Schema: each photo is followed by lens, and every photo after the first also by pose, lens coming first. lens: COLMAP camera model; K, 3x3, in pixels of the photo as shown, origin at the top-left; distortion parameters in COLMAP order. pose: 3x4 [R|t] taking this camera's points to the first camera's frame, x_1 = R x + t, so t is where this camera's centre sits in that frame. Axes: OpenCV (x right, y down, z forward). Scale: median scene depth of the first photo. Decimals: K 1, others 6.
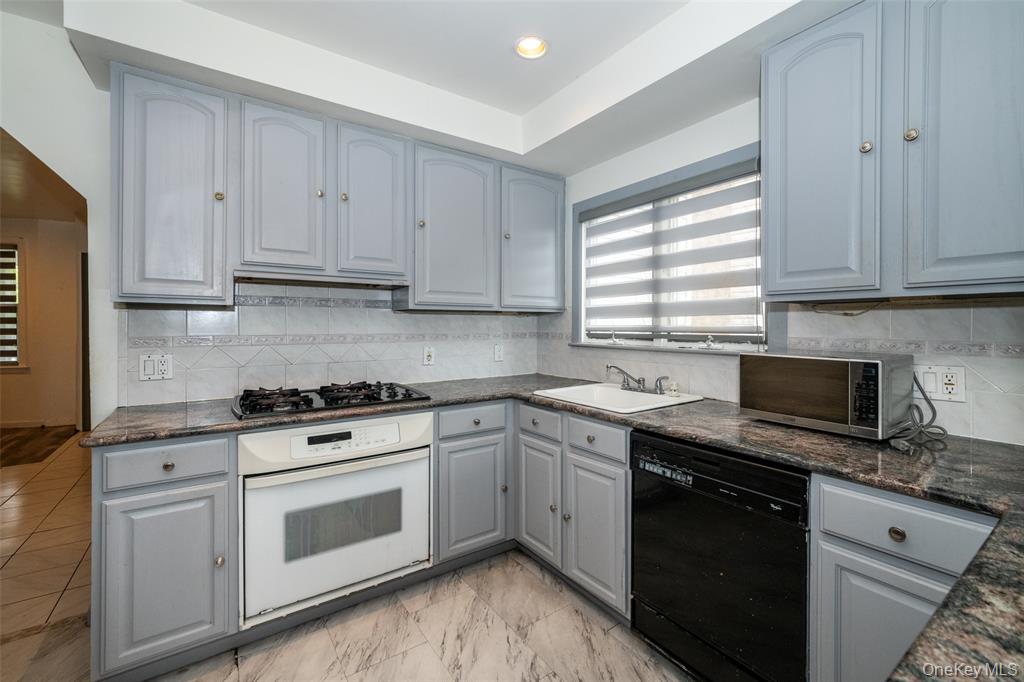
lens RADIAL K [[421.7, 0, 509.2], [0, 421.7, 324.5], [0, 0, 1]] dist [-0.001009, 0.000140]
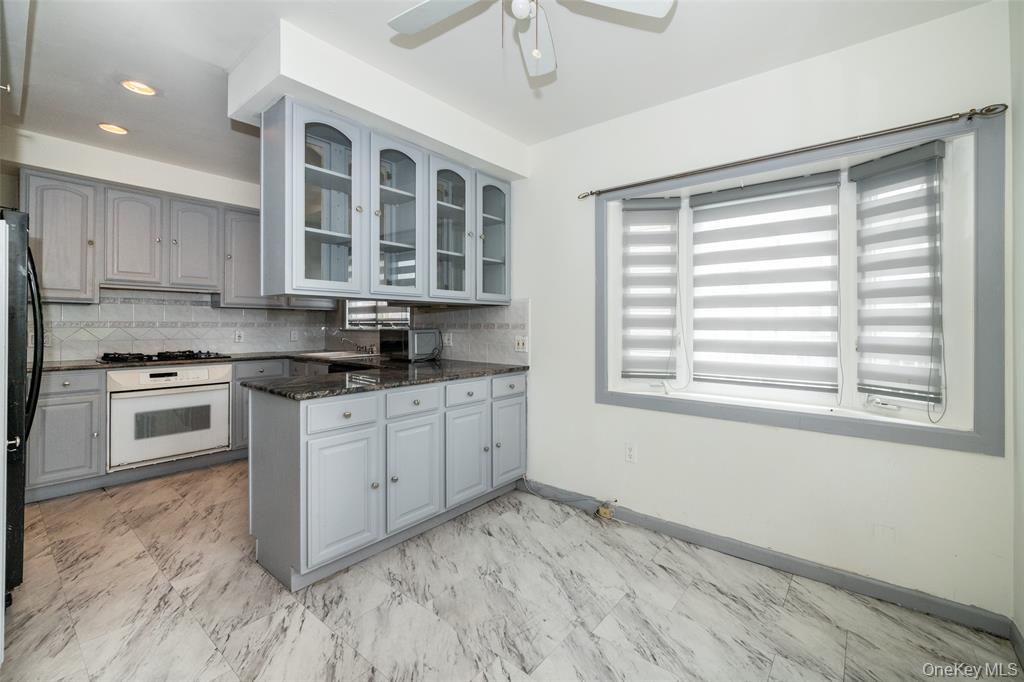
lens RADIAL K [[421.7, 0, 509.2], [0, 421.7, 324.5], [0, 0, 1]] dist [-0.001009, 0.000140]
pose [[0.964175, 0.004633, 0.265226, 0.507899], [-0.005654, 0.999979, 0.003085, 0.026379], [-0.265206, -0.004474, 0.964181, -1.102663]]
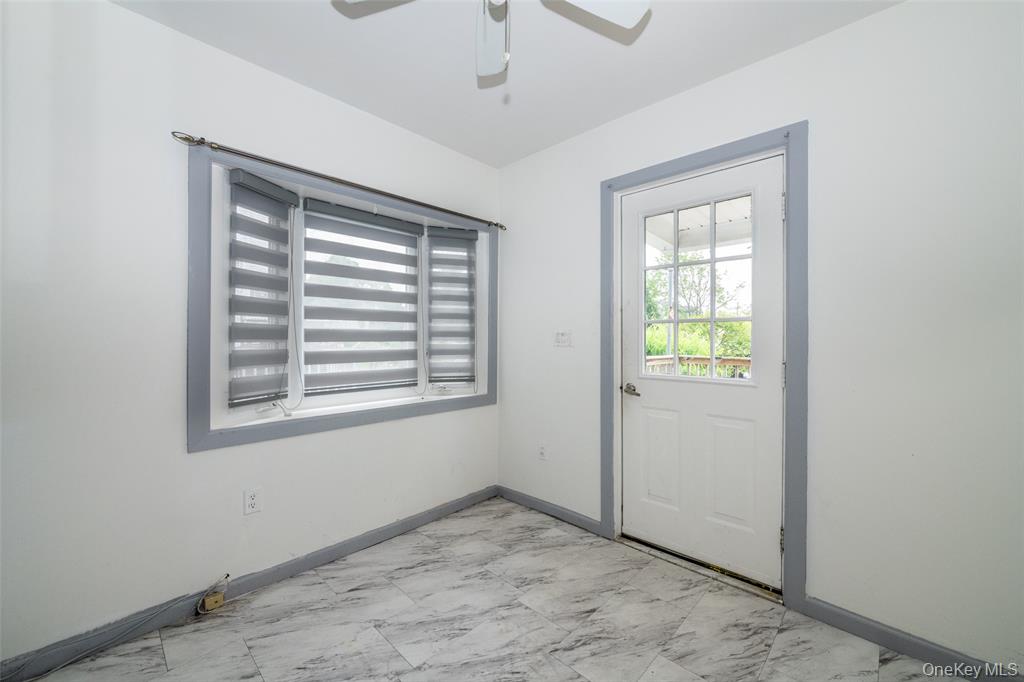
lens RADIAL K [[419.1, 0, 523.1], [0, 419.1, 338.7], [0, 0, 1]] dist [-0.003037, -0.000402]
pose [[-0.208310, -0.000845, 0.978062, 0.100255], [-0.004536, 0.999990, -0.000103, 0.031851], [-0.978052, -0.004458, -0.208312, -0.381258]]
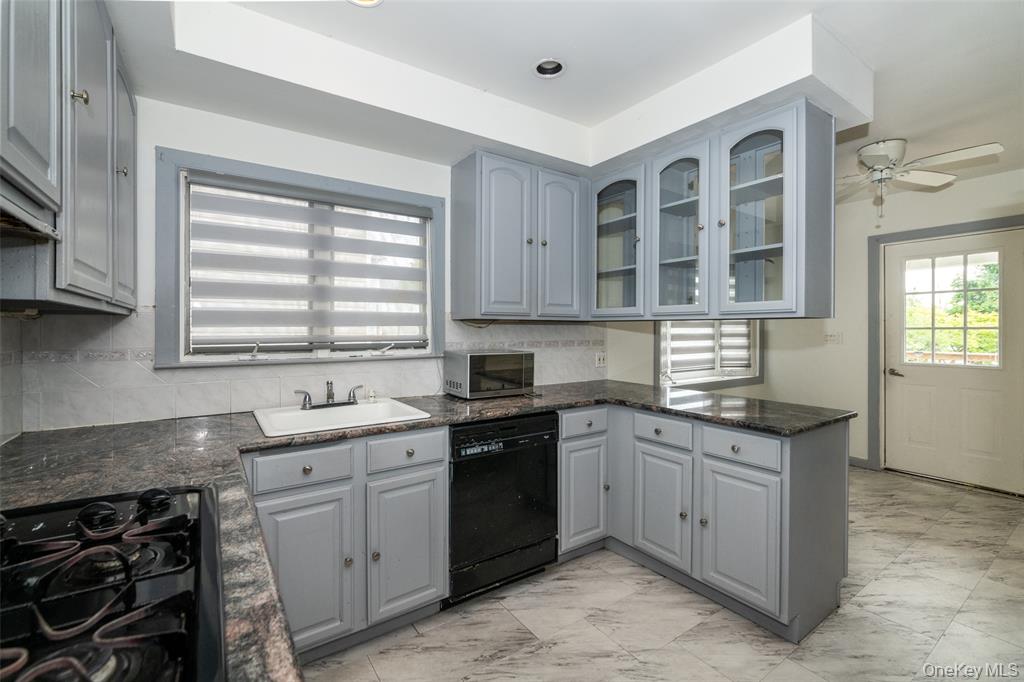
lens RADIAL K [[450.4, 0, 500.3], [0, 450.4, 331.0], [0, 0, 1]] dist [-0.002616, -0.000328]
pose [[0.027107, 0.000362, 0.999632, -0.777938], [0.002434, 0.999997, -0.000429, -0.007253], [-0.999630, 0.002444, 0.027106, 0.703467]]
